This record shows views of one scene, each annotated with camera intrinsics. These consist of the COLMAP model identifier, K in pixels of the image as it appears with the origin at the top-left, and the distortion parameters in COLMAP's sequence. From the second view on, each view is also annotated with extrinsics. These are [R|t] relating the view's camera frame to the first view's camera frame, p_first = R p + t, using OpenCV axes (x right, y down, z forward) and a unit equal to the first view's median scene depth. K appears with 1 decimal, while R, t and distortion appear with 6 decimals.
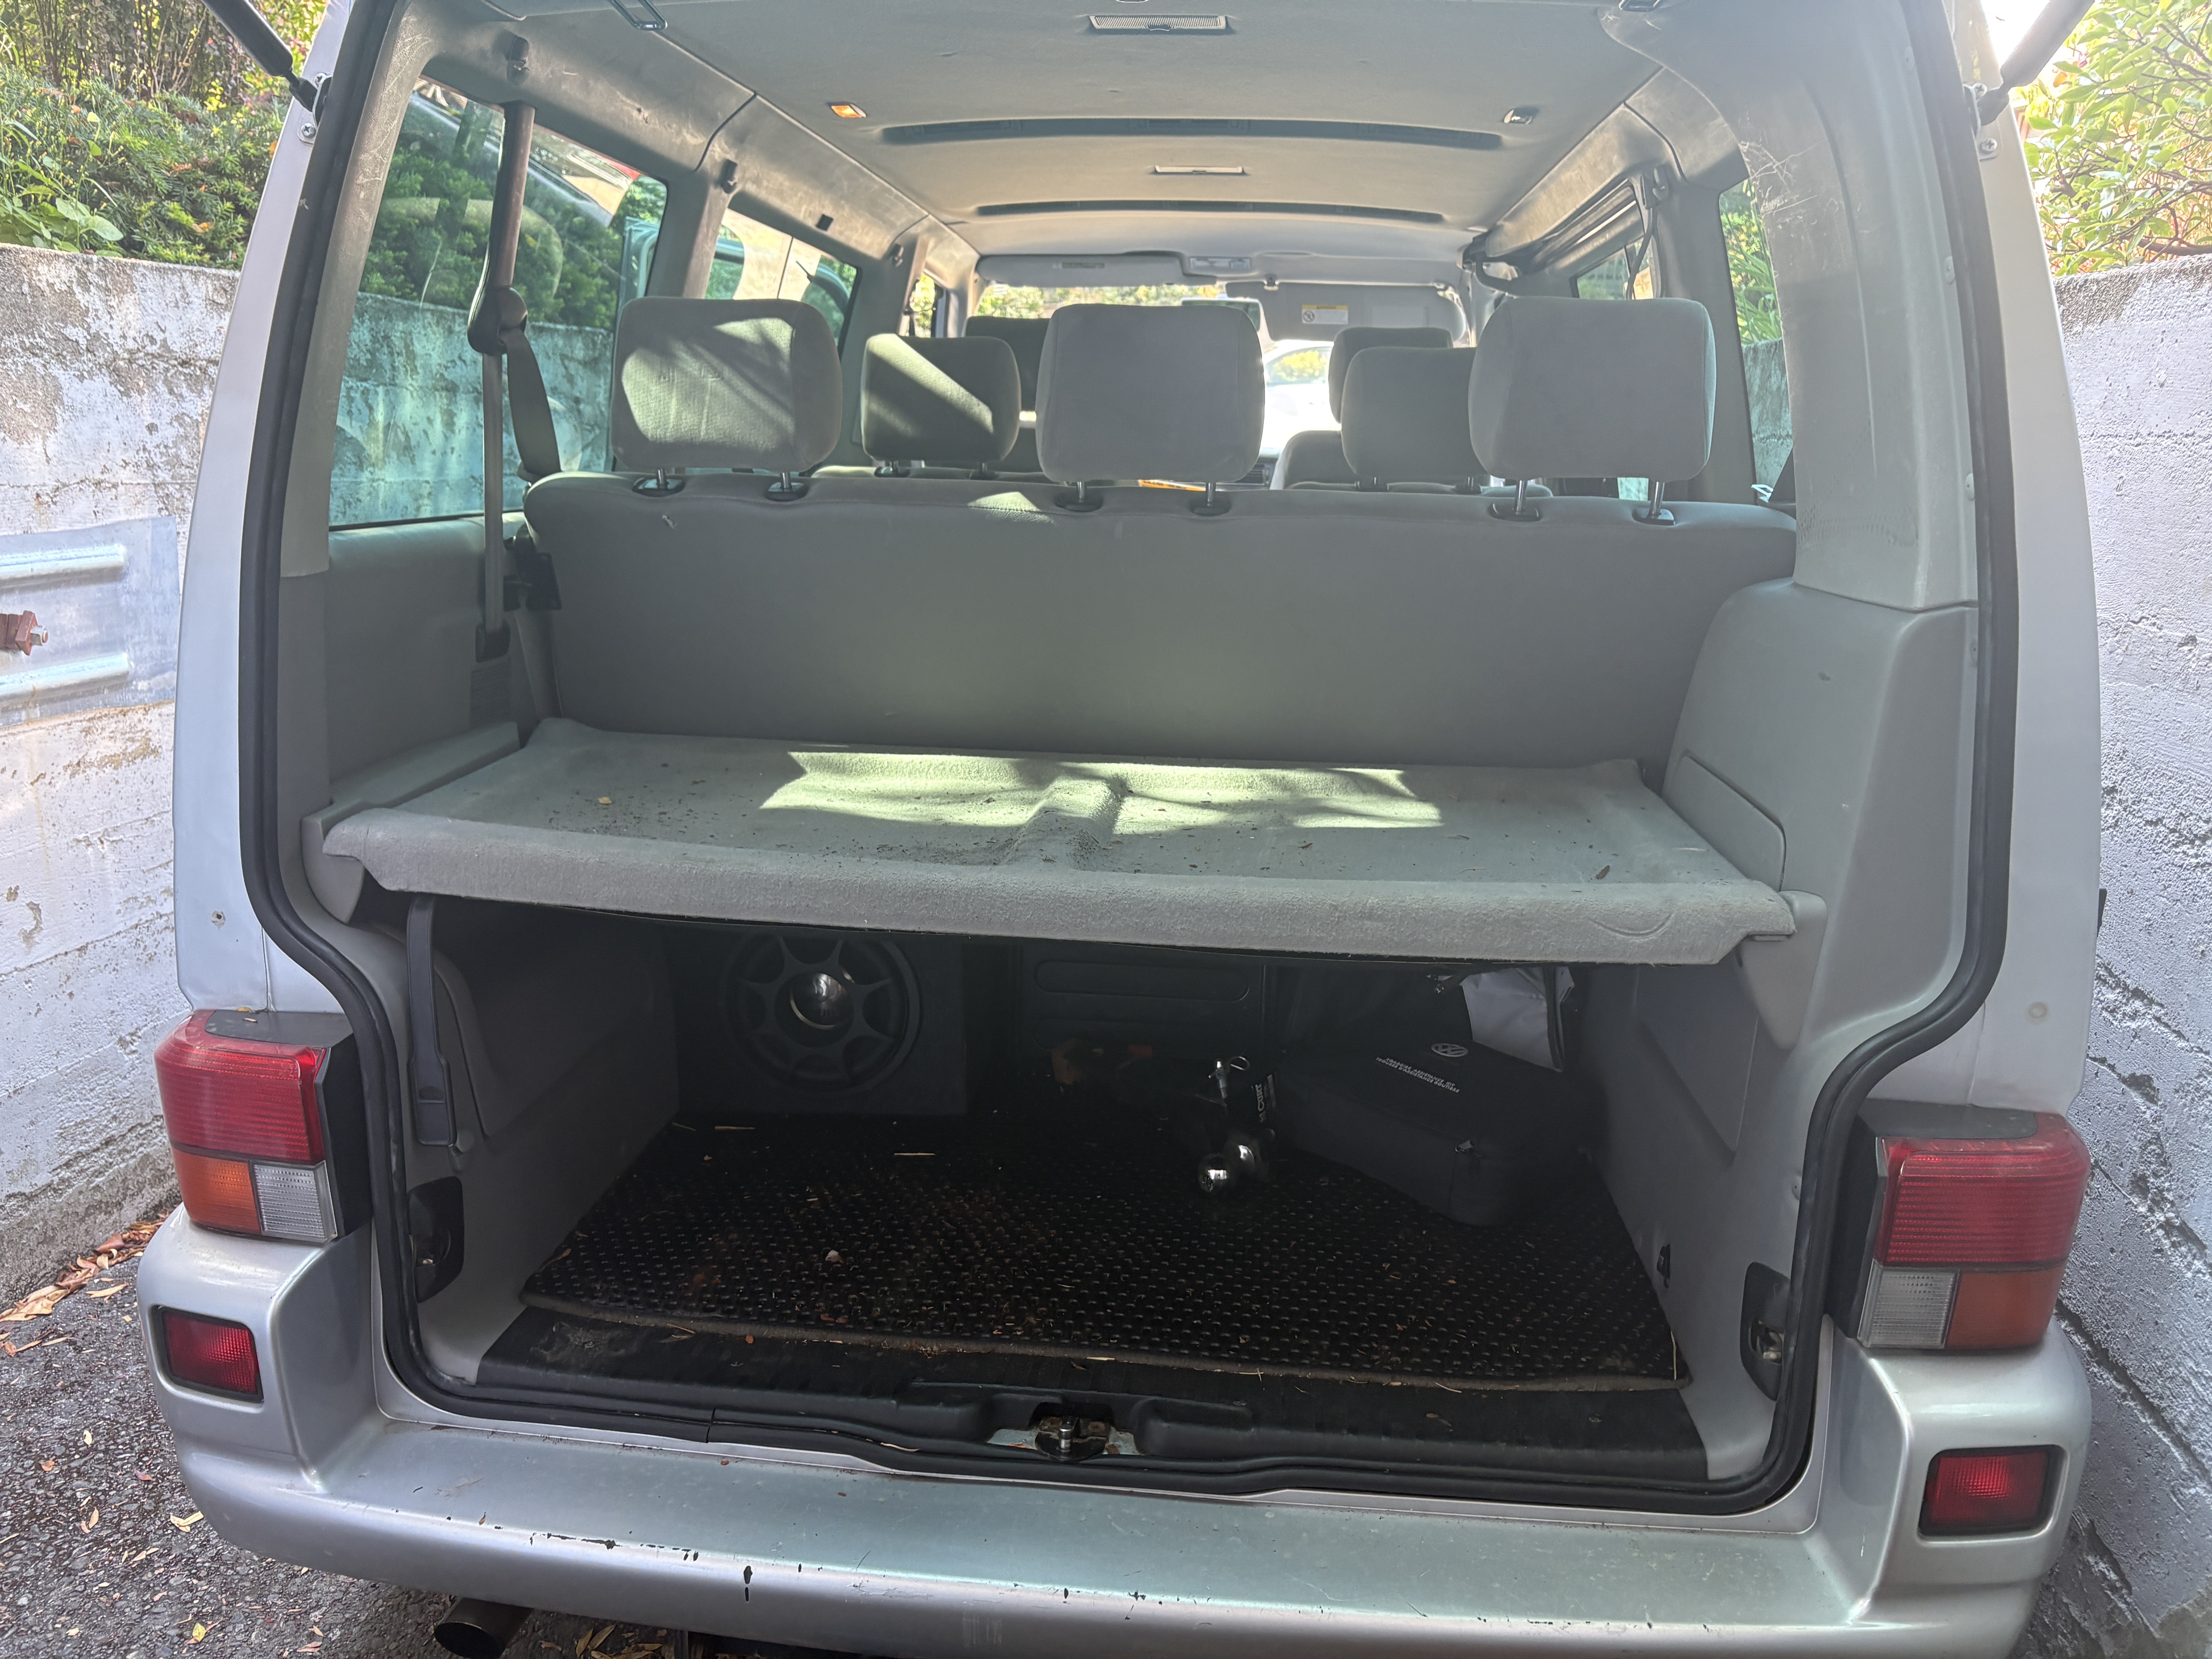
lens RADIAL K [[1705.2, 0, 1105.7], [0, 1705.2, 829.4], [0, 0, 1]] dist [0.004437, -0.009869]
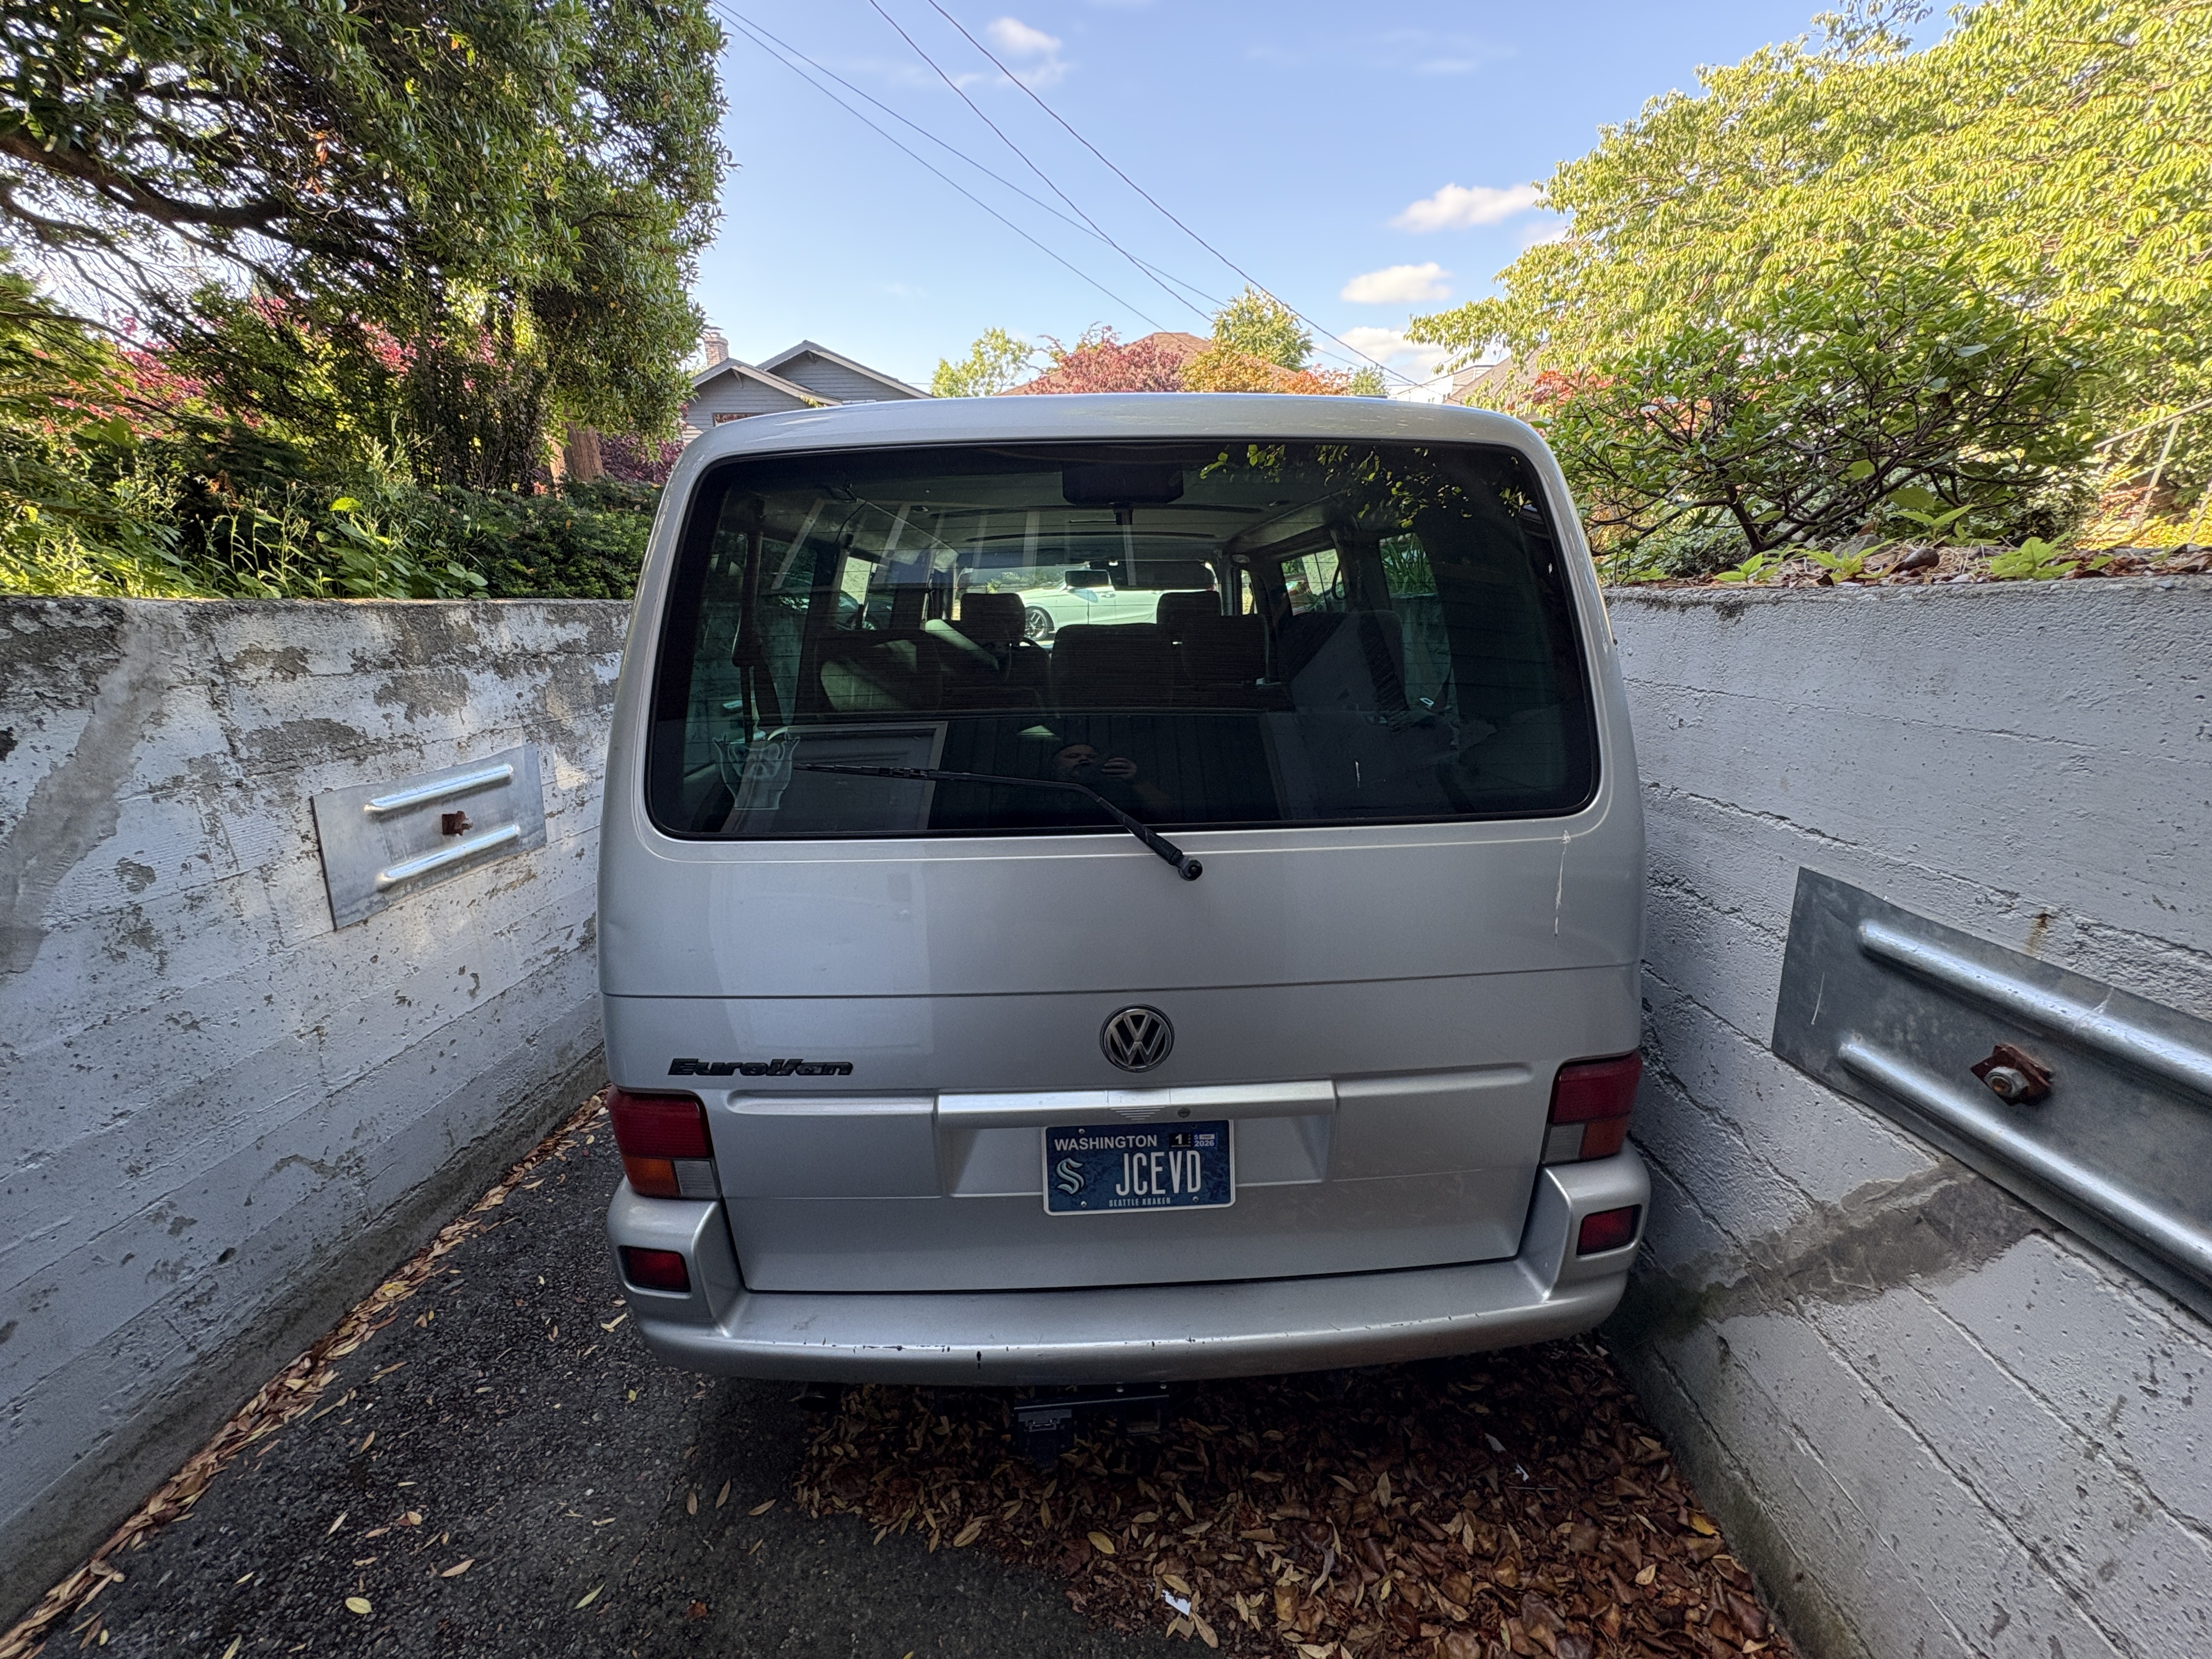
lens RADIAL K [[881.9, 0, 1108.3], [0, 881.9, 827.1], [0, 0, 1]] dist [0.002384, 0.000233]
pose [[0.990346, -0.074475, 0.116914, -0.078557], [0.072571, 0.997153, 0.020468, -0.077972], [-0.118105, -0.011785, 0.992931, 0.024970]]
